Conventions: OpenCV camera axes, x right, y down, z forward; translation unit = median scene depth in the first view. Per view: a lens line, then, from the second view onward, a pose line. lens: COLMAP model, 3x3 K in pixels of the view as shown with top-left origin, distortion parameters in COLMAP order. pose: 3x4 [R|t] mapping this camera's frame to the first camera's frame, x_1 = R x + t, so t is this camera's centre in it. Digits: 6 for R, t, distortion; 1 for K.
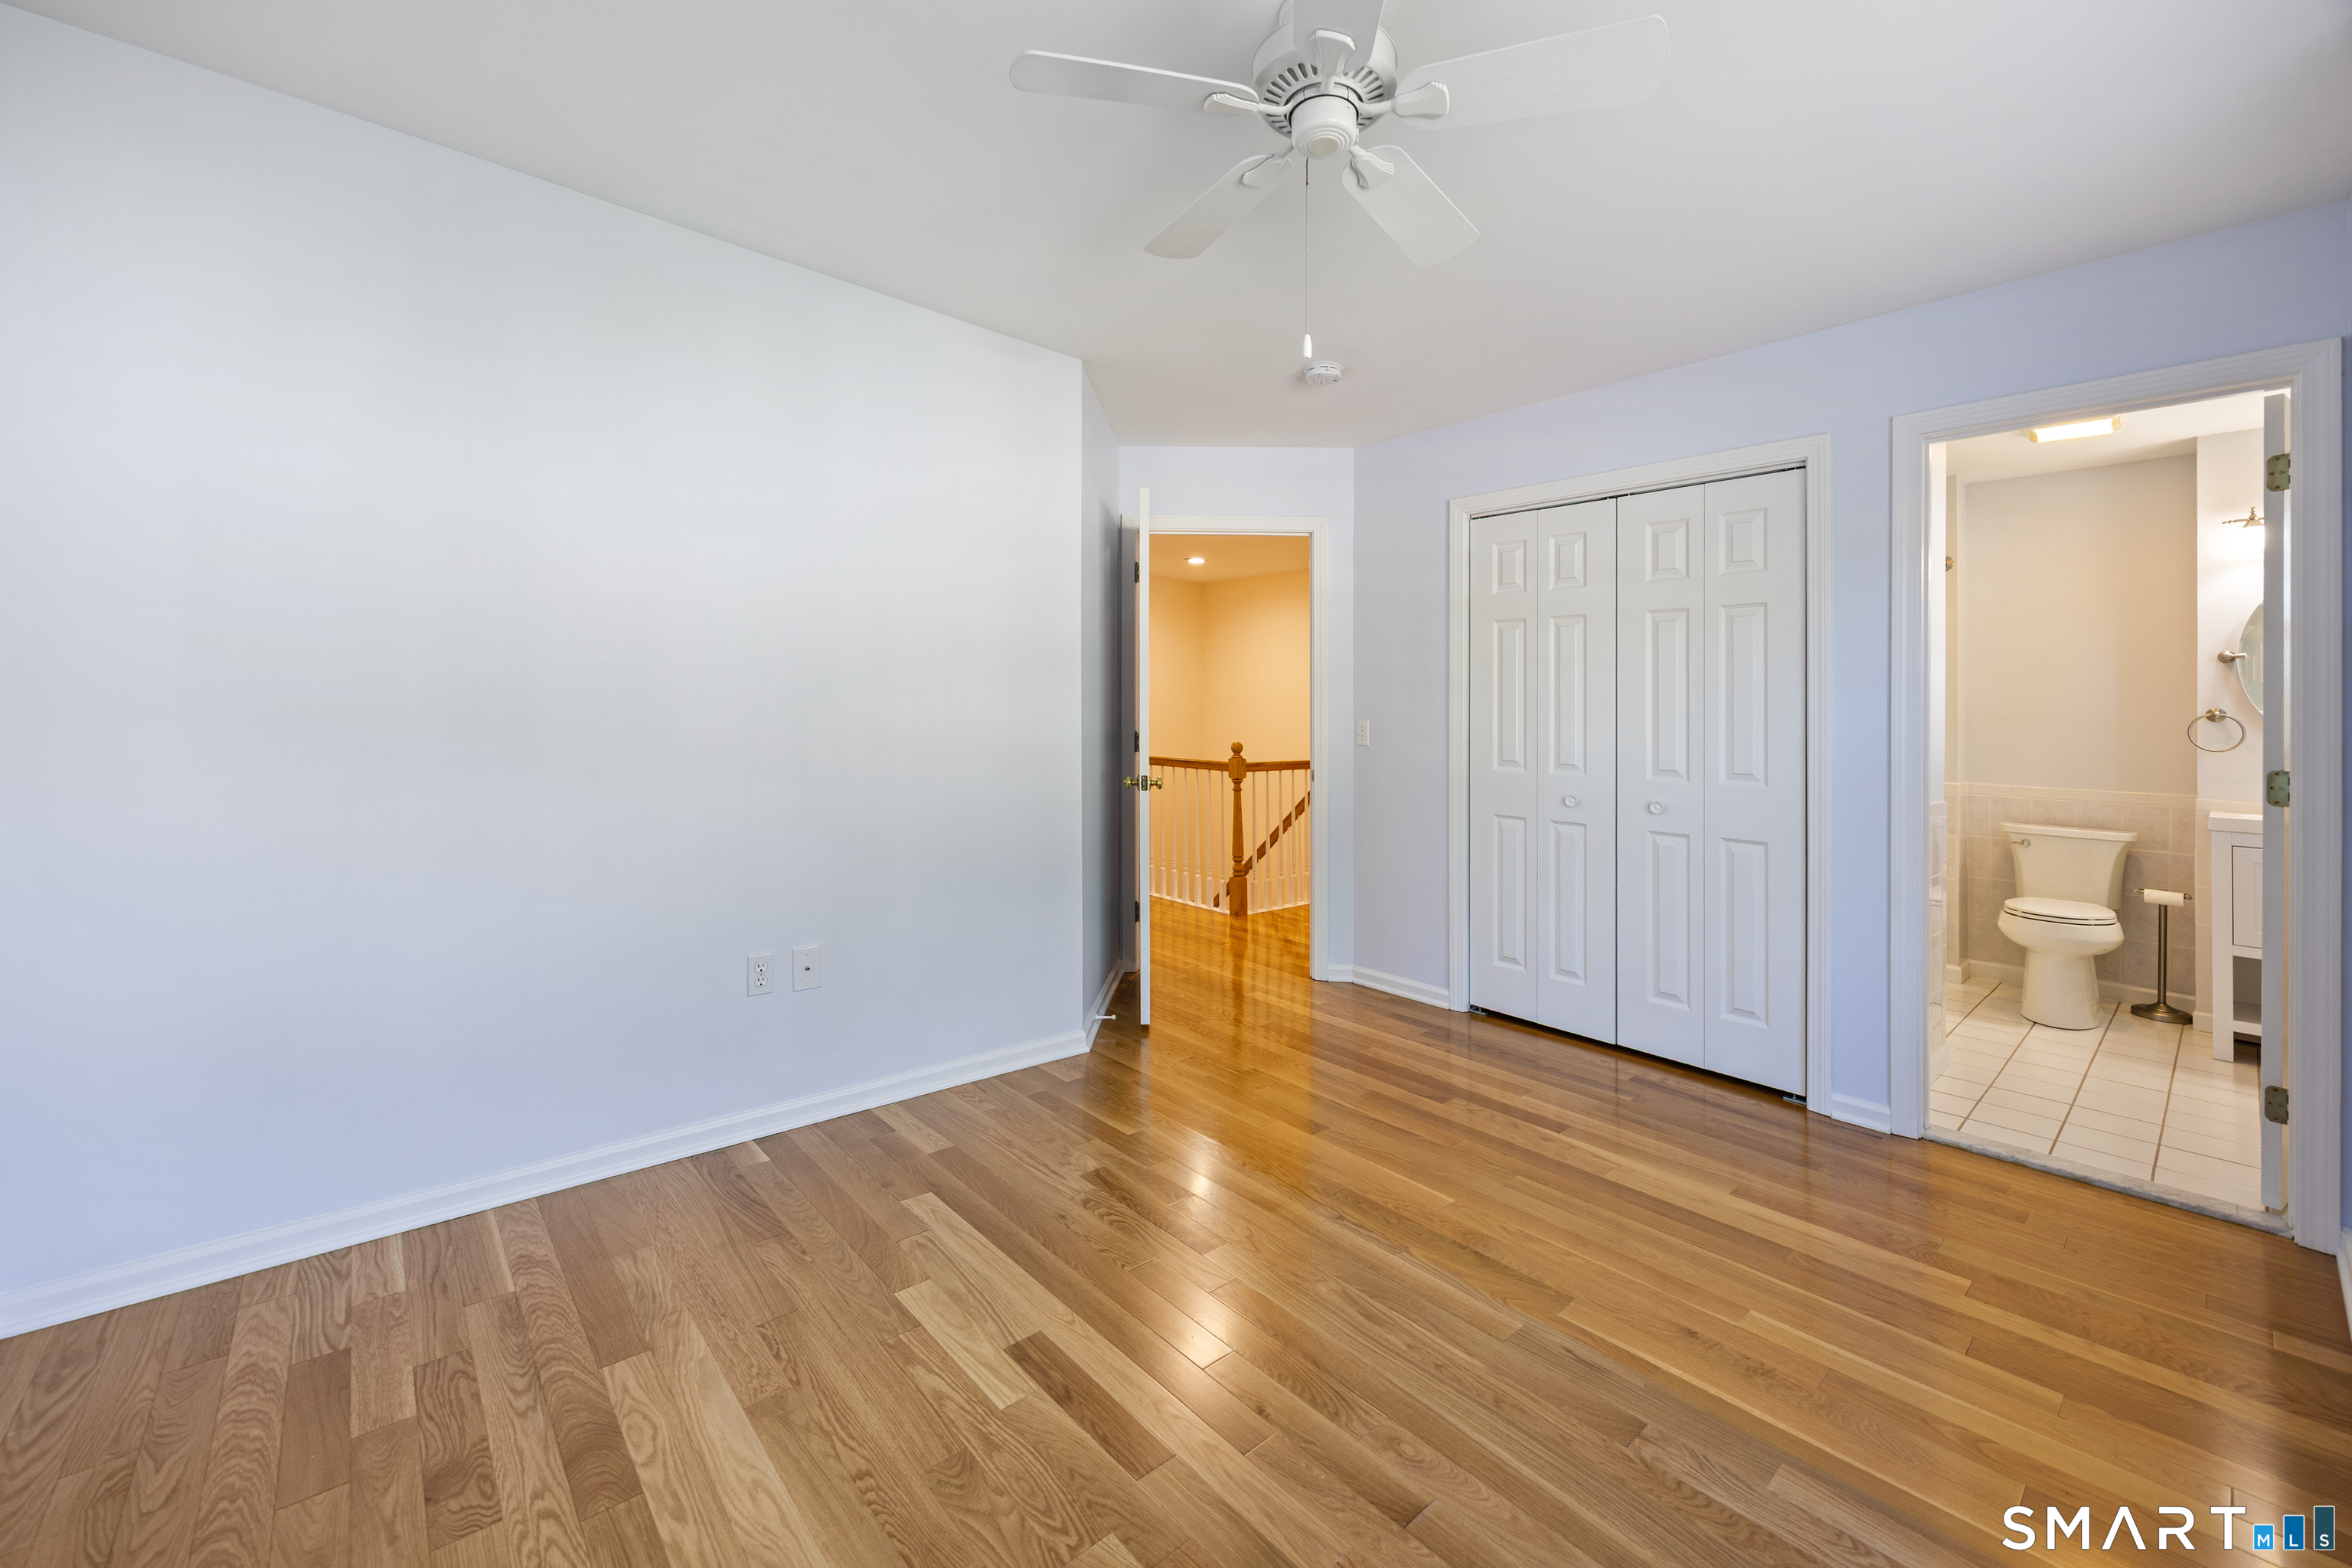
lens RADIAL K [[940.9, 0, 1157.3], [0, 940.9, 696.6], [0, 0, 1]] dist [-0.000934, 0.001637]
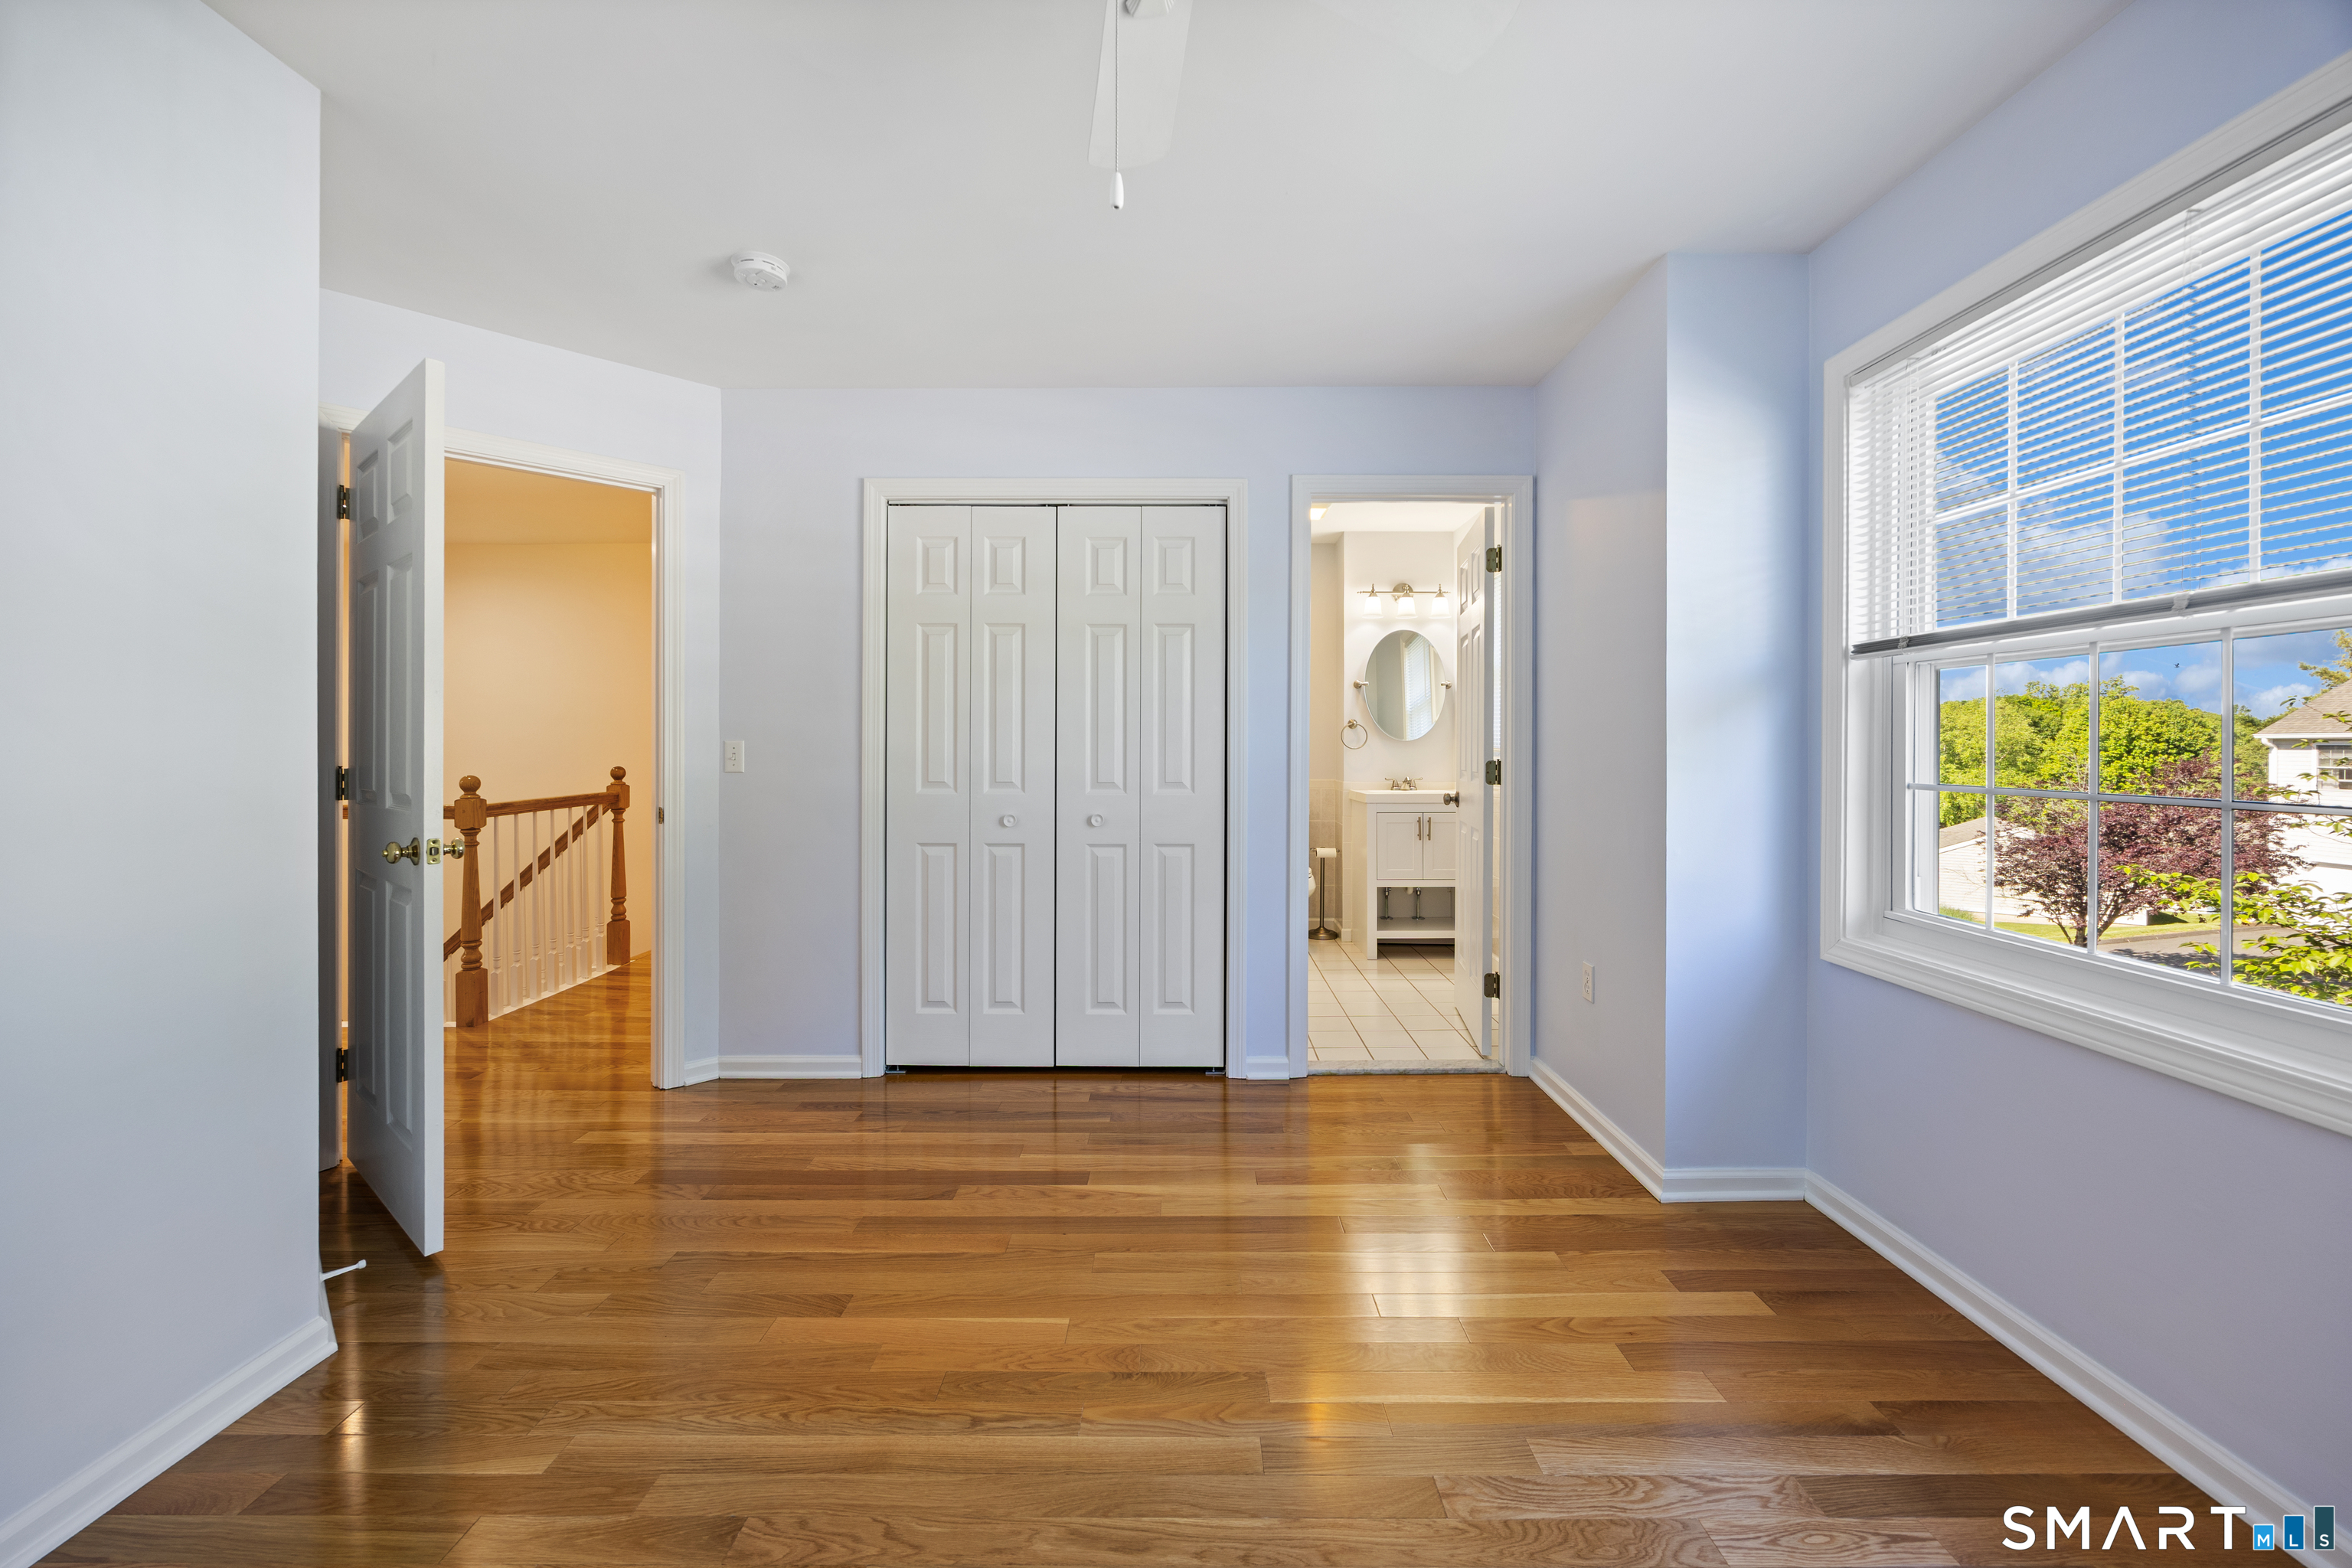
lens RADIAL K [[940.9, 0, 1186.4], [0, 940.9, 714.8], [0, 0, 1]] dist [-0.000934, 0.001637]
pose [[0.654672, -0.000845, 0.755913, -0.165641], [-0.001210, 0.999997, 0.002167, 0.002880], [-0.755912, -0.002333, 0.654669, 0.265828]]
